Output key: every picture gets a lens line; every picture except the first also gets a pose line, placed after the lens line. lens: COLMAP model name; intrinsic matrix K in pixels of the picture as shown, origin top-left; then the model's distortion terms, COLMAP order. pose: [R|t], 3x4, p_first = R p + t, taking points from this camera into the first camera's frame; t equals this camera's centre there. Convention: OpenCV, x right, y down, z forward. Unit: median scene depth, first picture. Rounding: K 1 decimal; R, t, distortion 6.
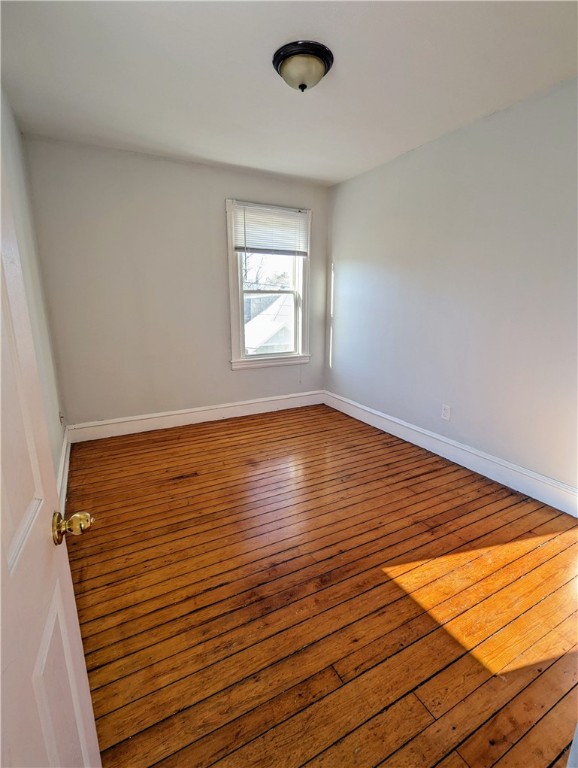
lens RADIAL K [[363.9, 0, 288.5], [0, 363.9, 383.5], [0, 0, 1]] dist [-0.000455, 0.002979]
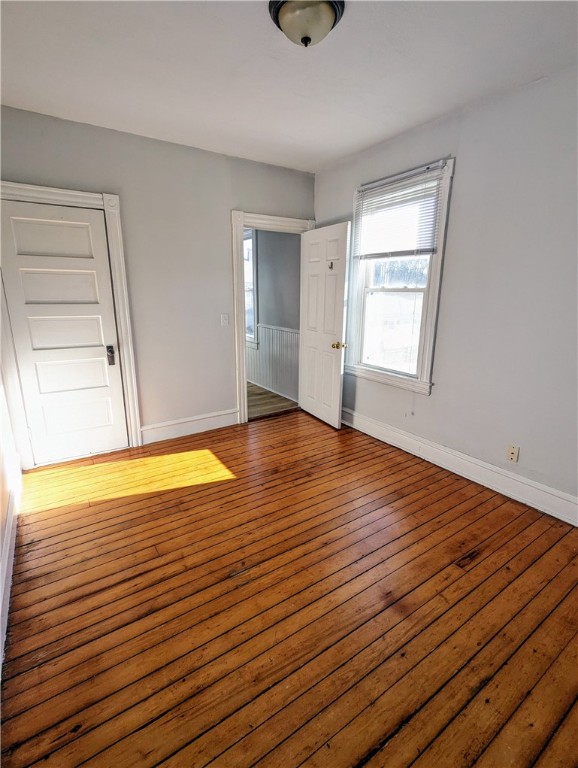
lens RADIAL K [[363.9, 0, 288.6], [0, 363.9, 382.3], [0, 0, 1]] dist [-0.000455, 0.002979]
pose [[-0.995720, 0.022206, -0.089716, 0.130440], [-0.022169, 0.884988, 0.465086, -0.418537], [0.089725, 0.465084, -0.880708, 1.657541]]
